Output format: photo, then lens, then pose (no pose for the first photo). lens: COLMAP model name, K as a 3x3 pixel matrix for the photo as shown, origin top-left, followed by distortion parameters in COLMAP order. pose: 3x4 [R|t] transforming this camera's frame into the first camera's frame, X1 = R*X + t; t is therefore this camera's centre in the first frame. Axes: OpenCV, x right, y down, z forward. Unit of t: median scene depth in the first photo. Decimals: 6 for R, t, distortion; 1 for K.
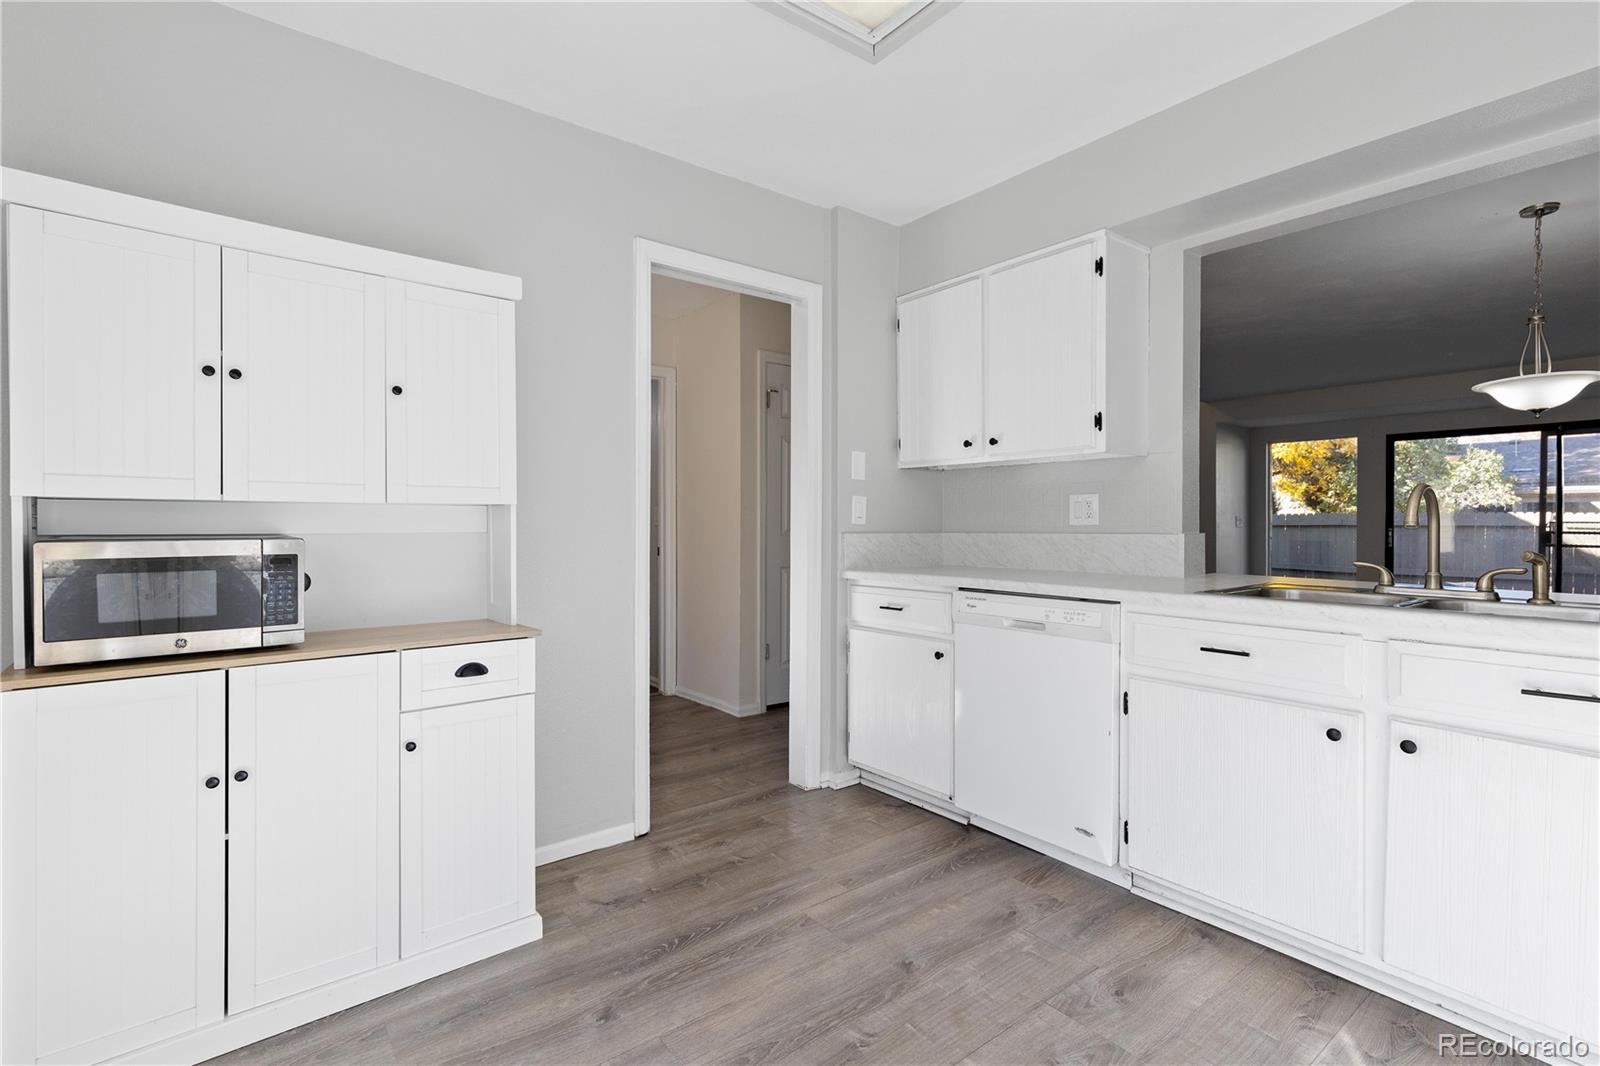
lens RADIAL K [[733.7, 0, 800.0], [0, 733.7, 533.0], [0, 0, 1]] dist [-0.001367, -0.000186]
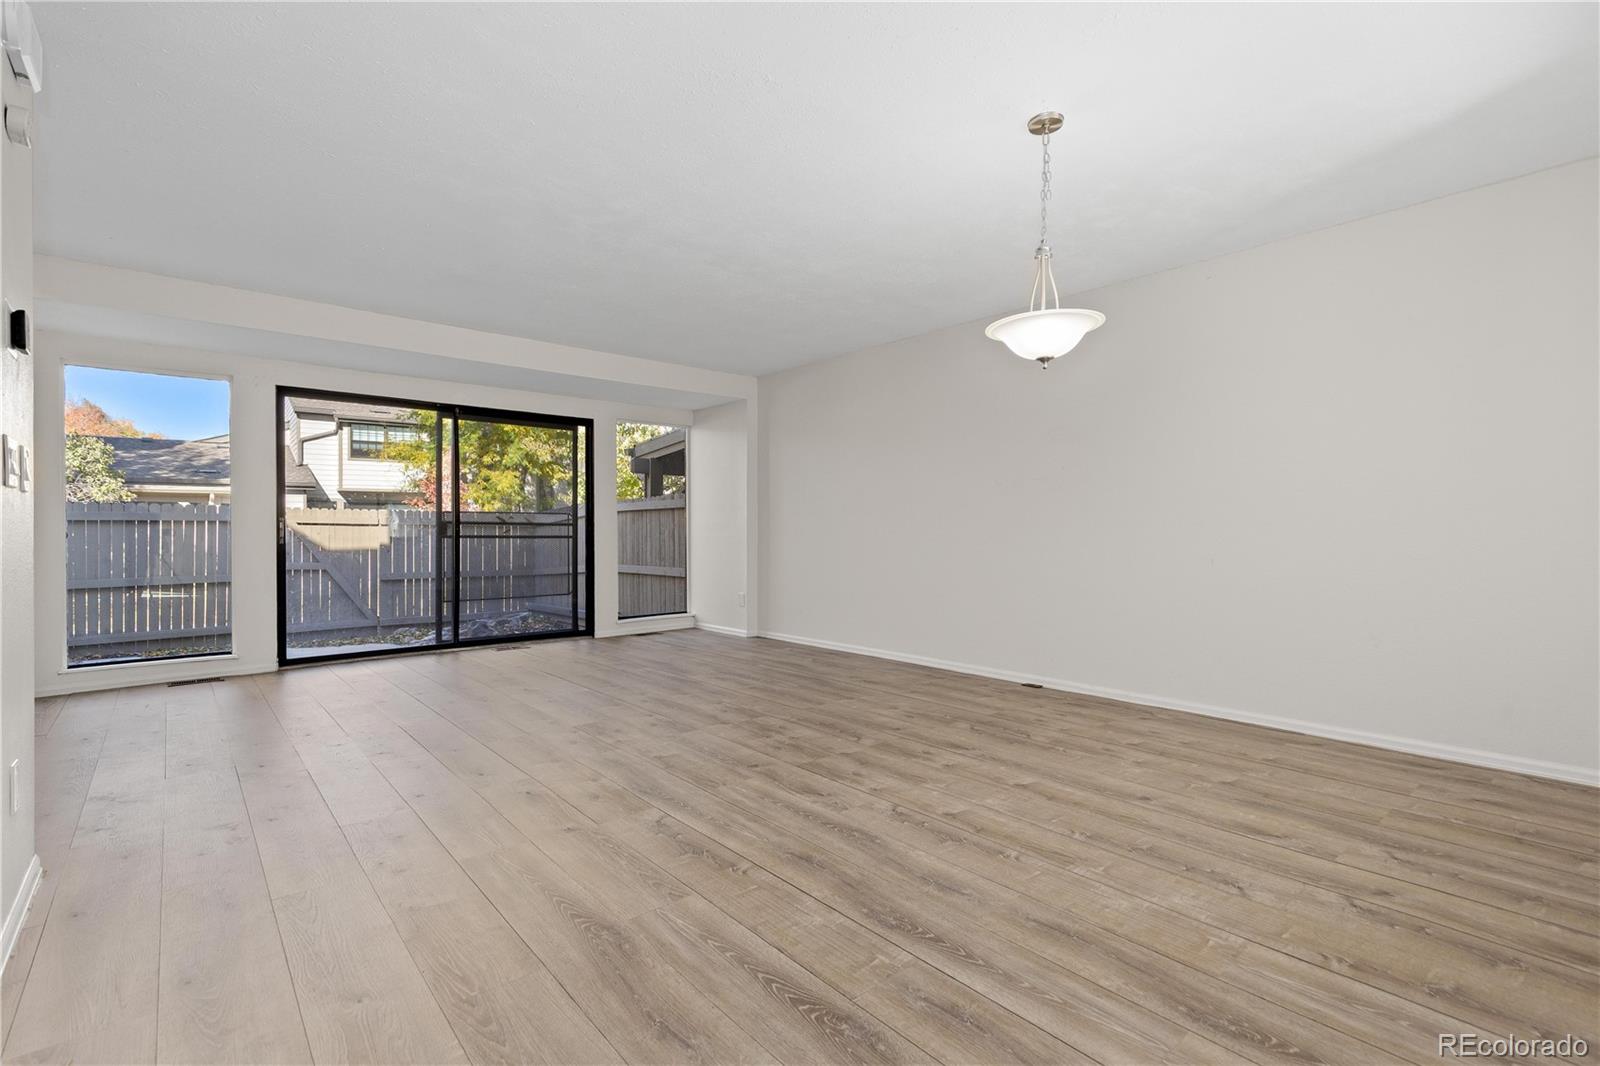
lens RADIAL K [[733.7, 0, 800.0], [0, 733.7, 533.0], [0, 0, 1]] dist [-0.001367, -0.000186]
pose [[-0.043278, -0.005374, 0.999049, 0.077838], [0.011051, 0.999922, 0.005857, 0.010624], [-0.999002, 0.011294, -0.043215, 0.556869]]
